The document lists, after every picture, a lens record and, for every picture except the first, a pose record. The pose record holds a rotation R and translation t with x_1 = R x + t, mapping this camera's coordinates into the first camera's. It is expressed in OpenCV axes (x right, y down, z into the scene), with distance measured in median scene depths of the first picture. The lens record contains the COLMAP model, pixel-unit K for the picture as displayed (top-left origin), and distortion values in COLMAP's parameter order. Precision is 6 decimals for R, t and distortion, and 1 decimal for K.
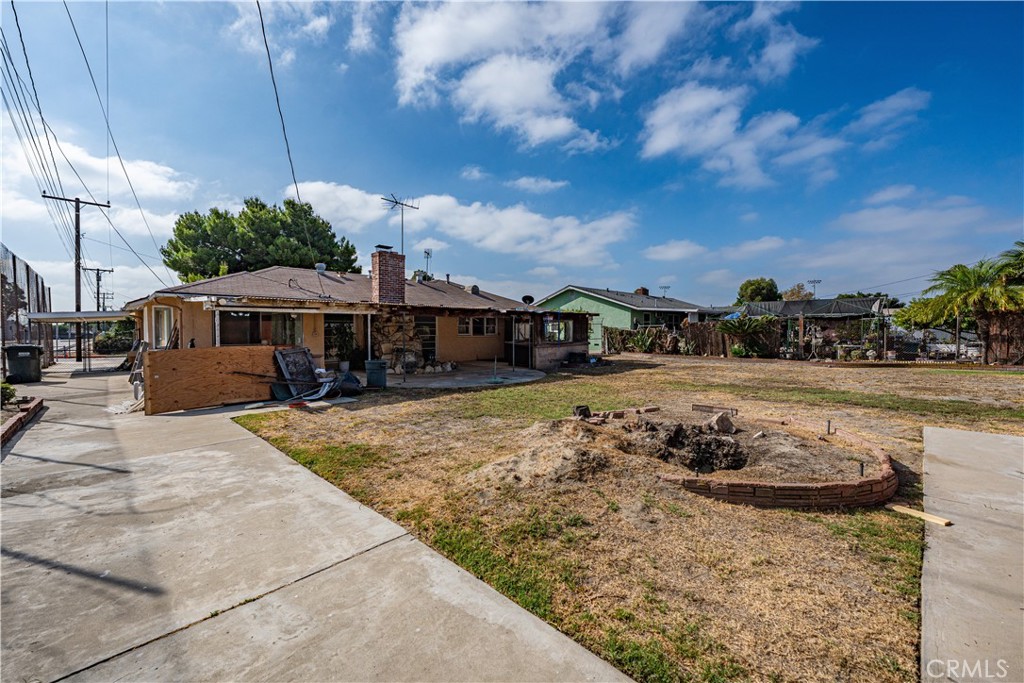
lens RADIAL K [[408.4, 0, 512.7], [0, 408.4, 339.1], [0, 0, 1]] dist [-0.000002, 0.000000]
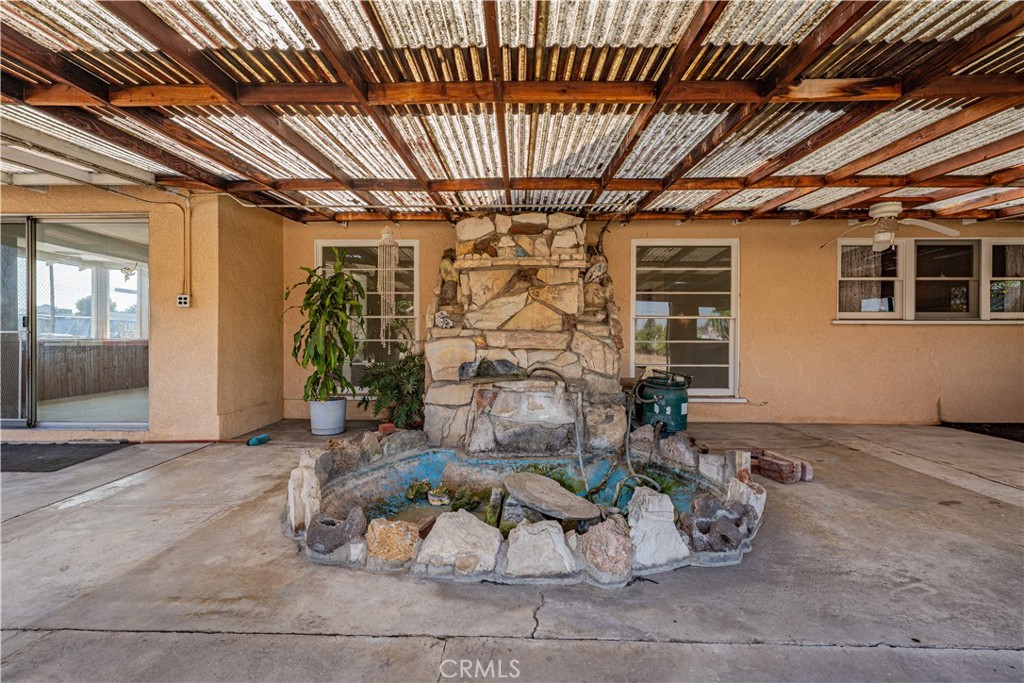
lens RADIAL K [[467.8, 0, 511.5], [0, 467.8, 333.9], [0, 0, 1]] dist [-0.000037, 0.000027]
pose [[0.700235, 0.015183, -0.713751, -0.083721], [-0.020079, 0.999797, 0.001569, 0.005020], [0.713630, 0.013233, 0.700397, 0.792224]]
